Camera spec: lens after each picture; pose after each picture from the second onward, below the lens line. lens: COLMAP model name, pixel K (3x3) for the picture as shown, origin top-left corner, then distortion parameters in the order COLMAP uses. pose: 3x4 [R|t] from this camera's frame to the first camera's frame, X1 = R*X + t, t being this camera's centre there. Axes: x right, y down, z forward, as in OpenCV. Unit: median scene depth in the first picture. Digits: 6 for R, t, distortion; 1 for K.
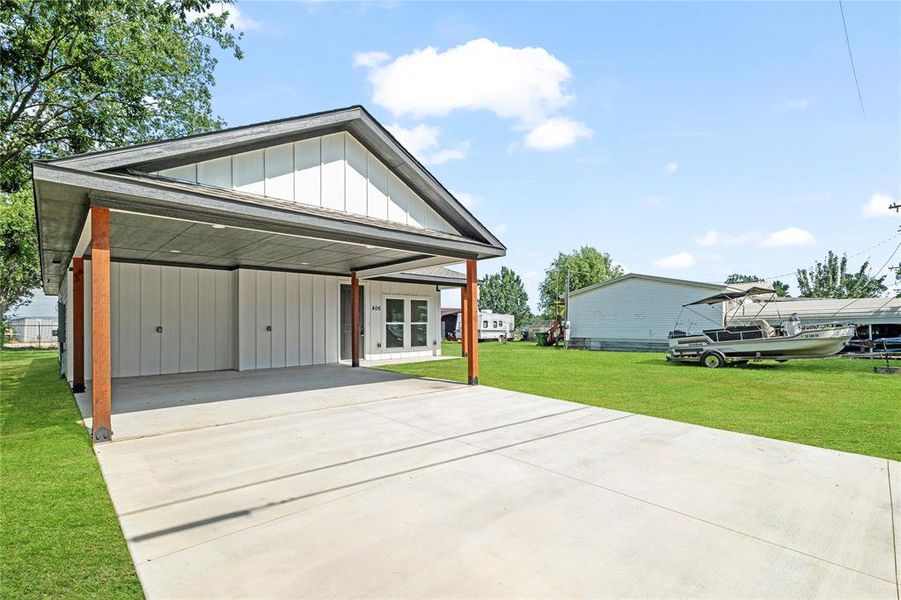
lens RADIAL K [[423.0, 0, 420.3], [0, 423.0, 309.5], [0, 0, 1]] dist [0.003359, -0.001655]
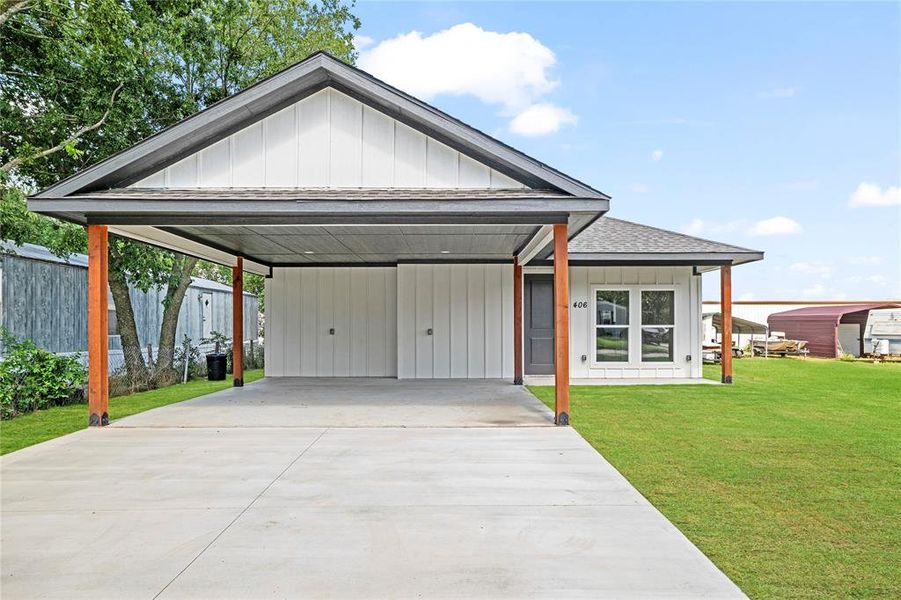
lens RADIAL K [[527.7, 0, 437.0], [0, 527.7, 318.4], [0, 0, 1]] dist [-0.024359, 0.001428]
pose [[0.750212, -0.006268, -0.661168, 0.347148], [0.018074, 0.999776, 0.011030, 0.006512], [0.660951, -0.020224, 0.750157, 0.207673]]
